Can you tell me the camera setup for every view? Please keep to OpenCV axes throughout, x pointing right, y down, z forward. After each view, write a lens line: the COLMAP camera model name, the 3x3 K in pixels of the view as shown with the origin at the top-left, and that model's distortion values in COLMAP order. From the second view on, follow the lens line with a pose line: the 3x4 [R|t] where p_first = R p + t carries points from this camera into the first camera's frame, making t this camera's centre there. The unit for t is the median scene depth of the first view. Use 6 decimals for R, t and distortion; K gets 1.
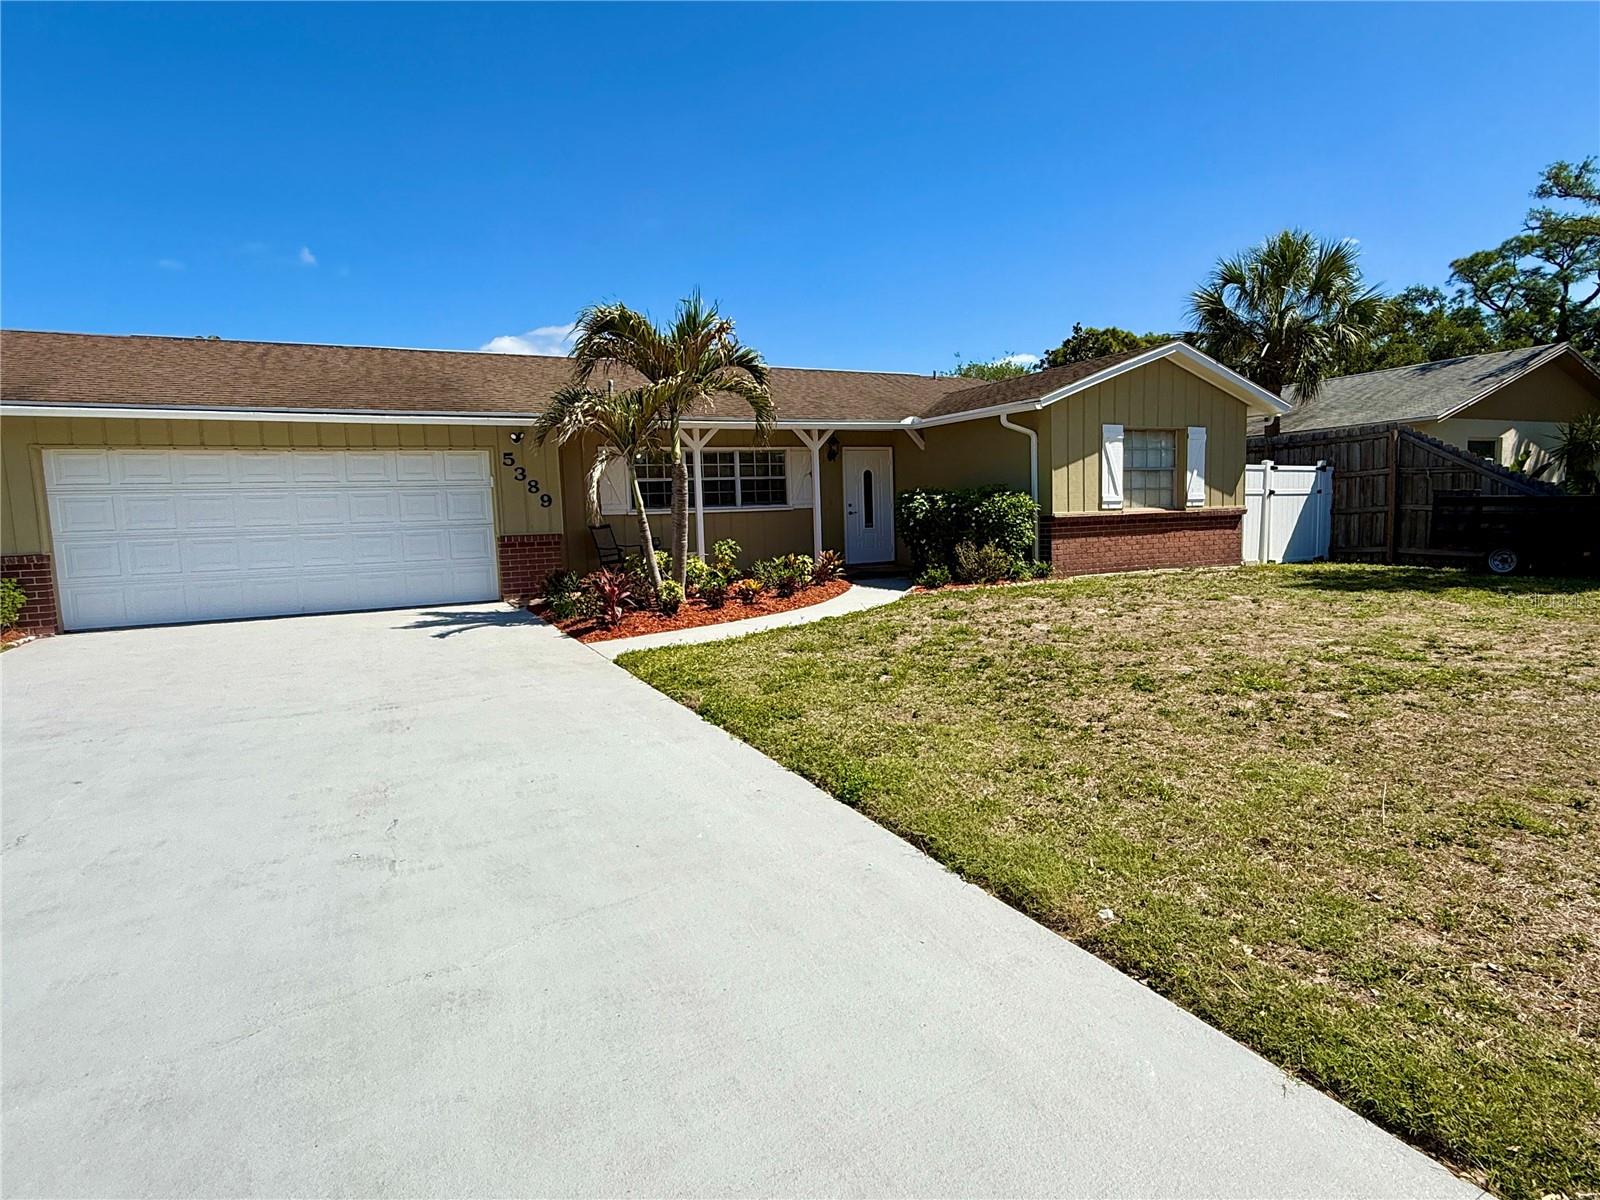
lens RADIAL K [[855.8, 0, 799.2], [0, 855.8, 603.2], [0, 0, 1]] dist [-0.001712, 0.000857]
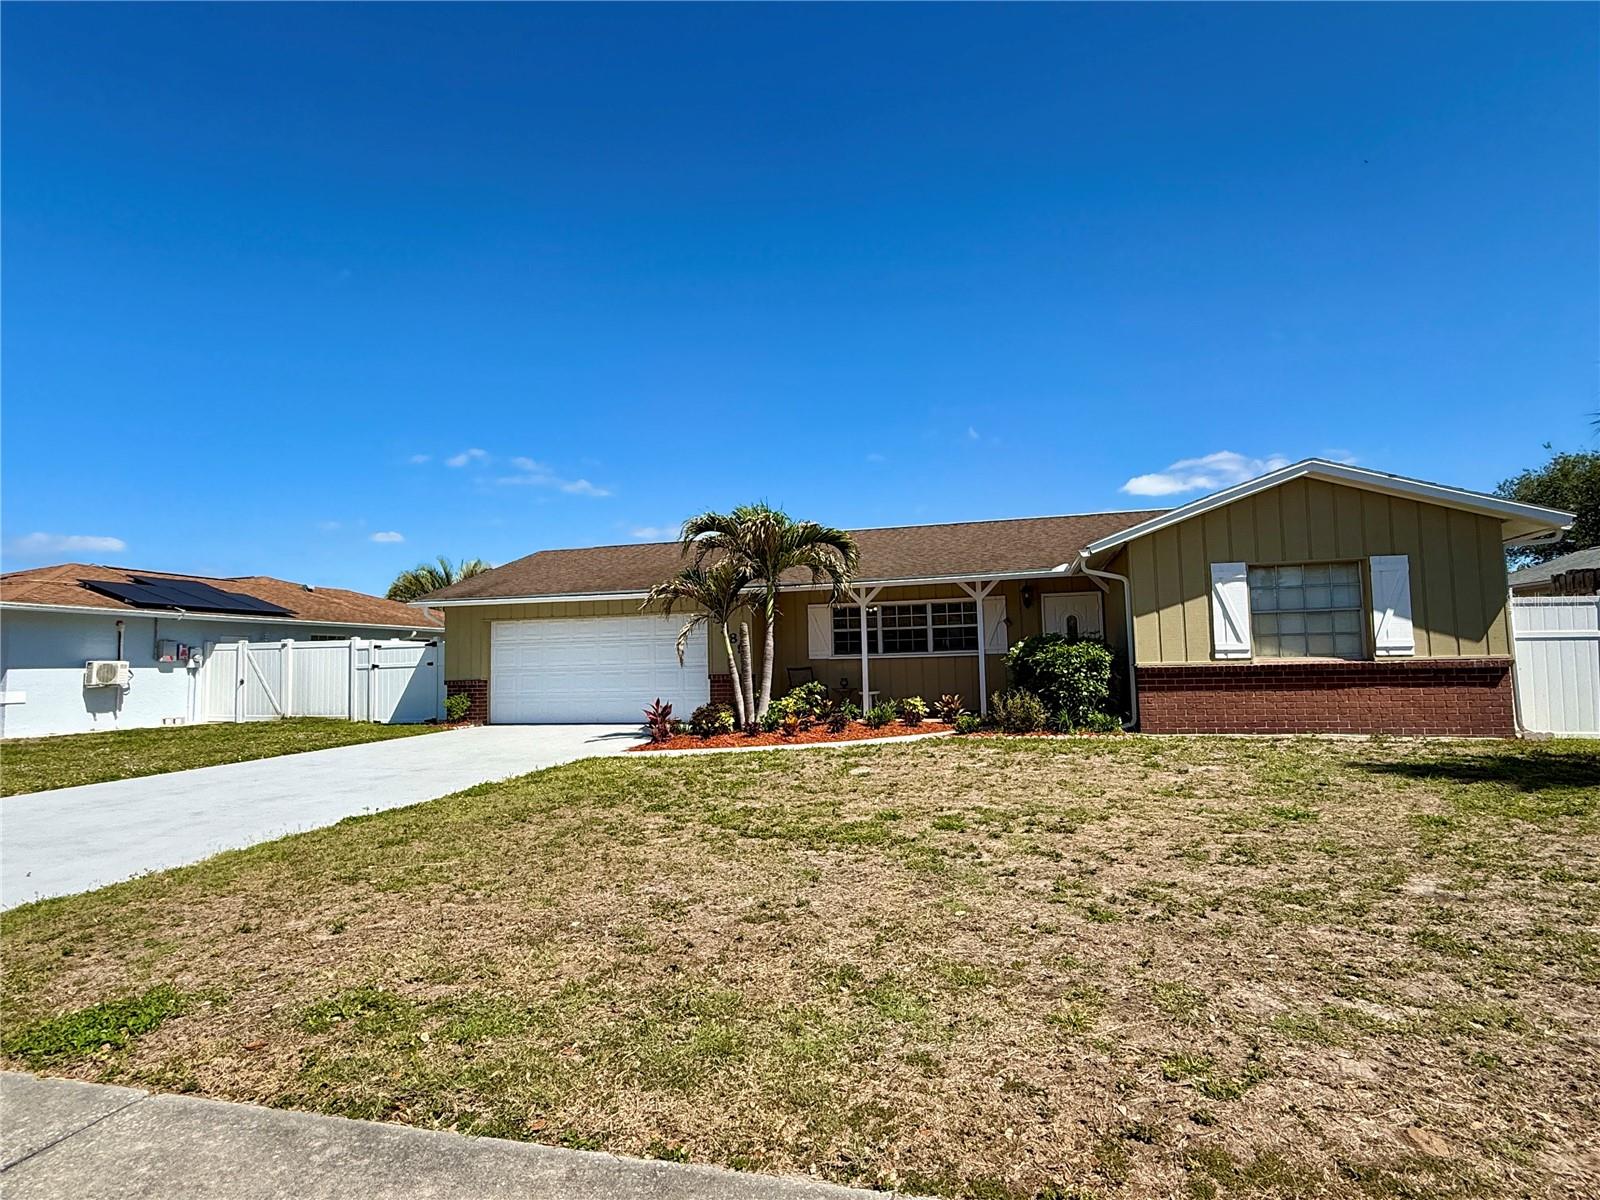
lens RADIAL K [[855.8, 0, 799.2], [0, 855.8, 603.2], [0, 0, 1]] dist [-0.001712, 0.000857]
pose [[0.744534, -0.033577, -0.666739, 0.647746], [-0.070720, 0.989148, -0.128784, -0.025214], [0.663828, 0.143036, 0.734080, 0.077169]]
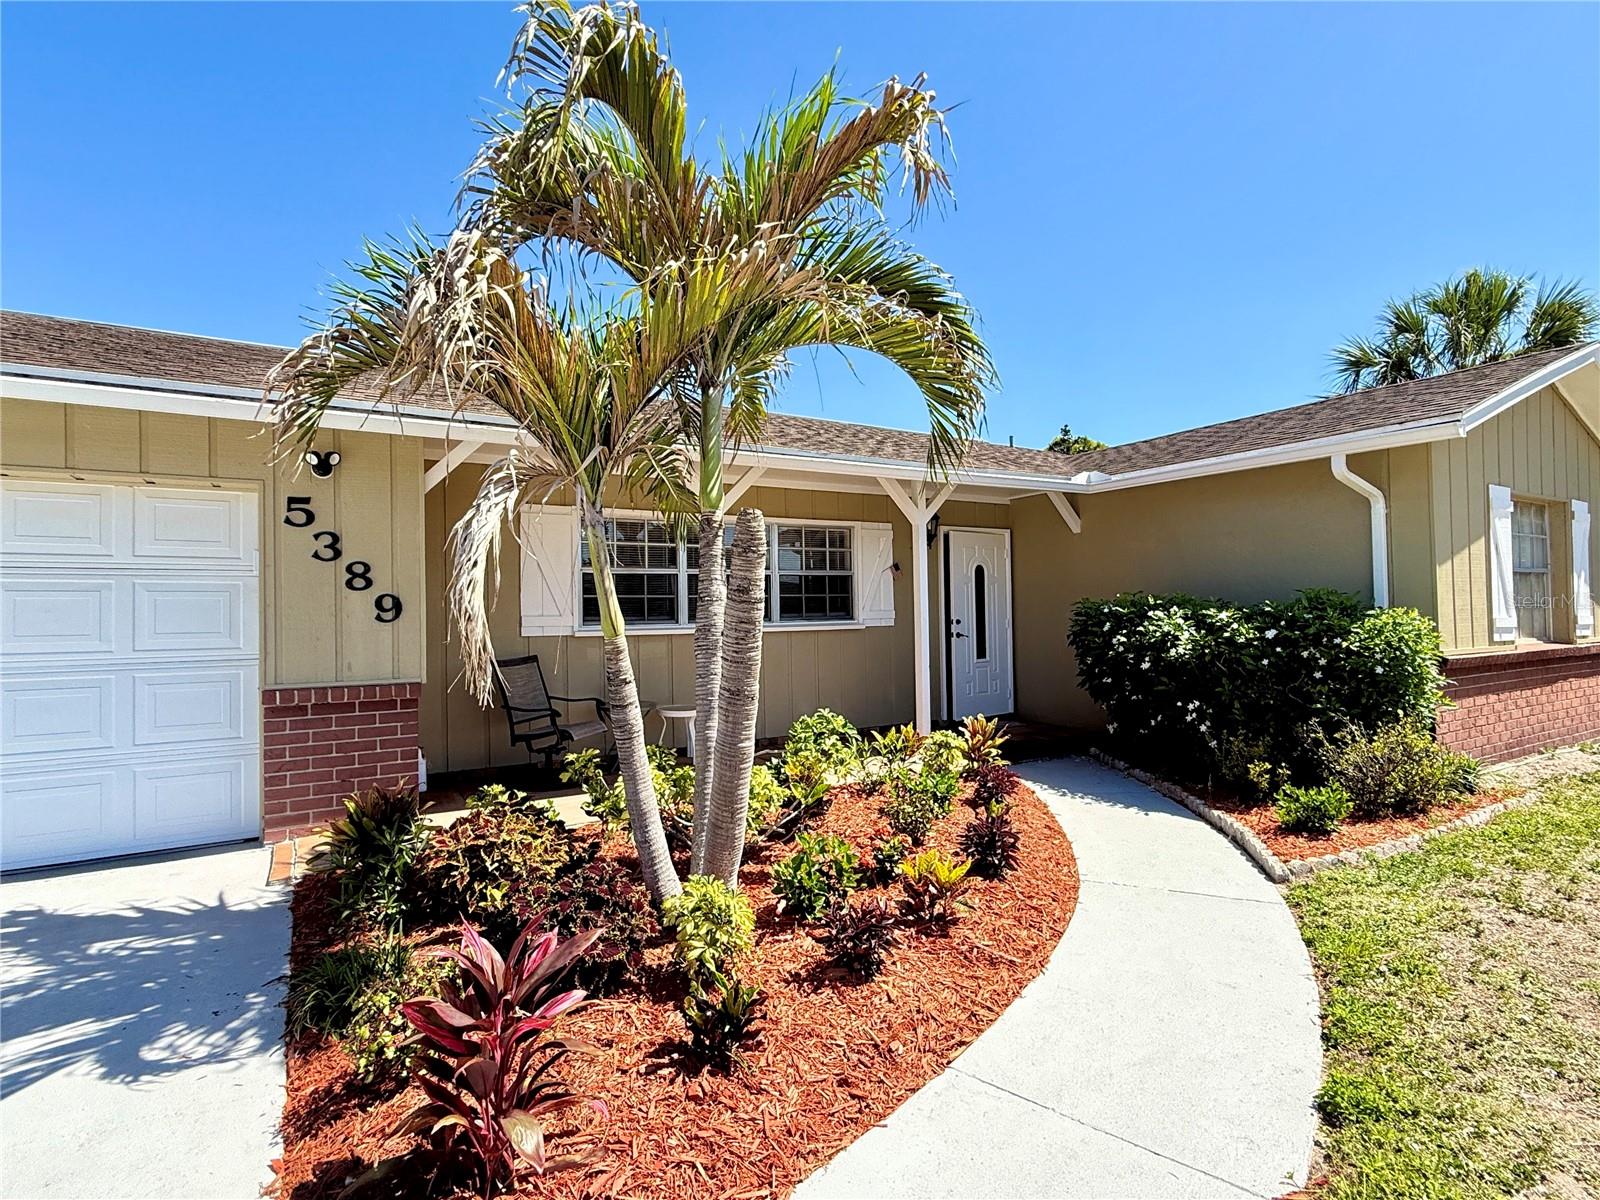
lens RADIAL K [[797.9, 0, 800.0], [0, 797.9, 600.0], [0, 0, 1]] dist [0.002448, 0.000198]
pose [[0.996575, 0.018680, 0.080552, -0.116189], [-0.008481, 0.992103, -0.125139, -0.073787], [-0.082254, 0.124028, 0.988864, 0.570329]]
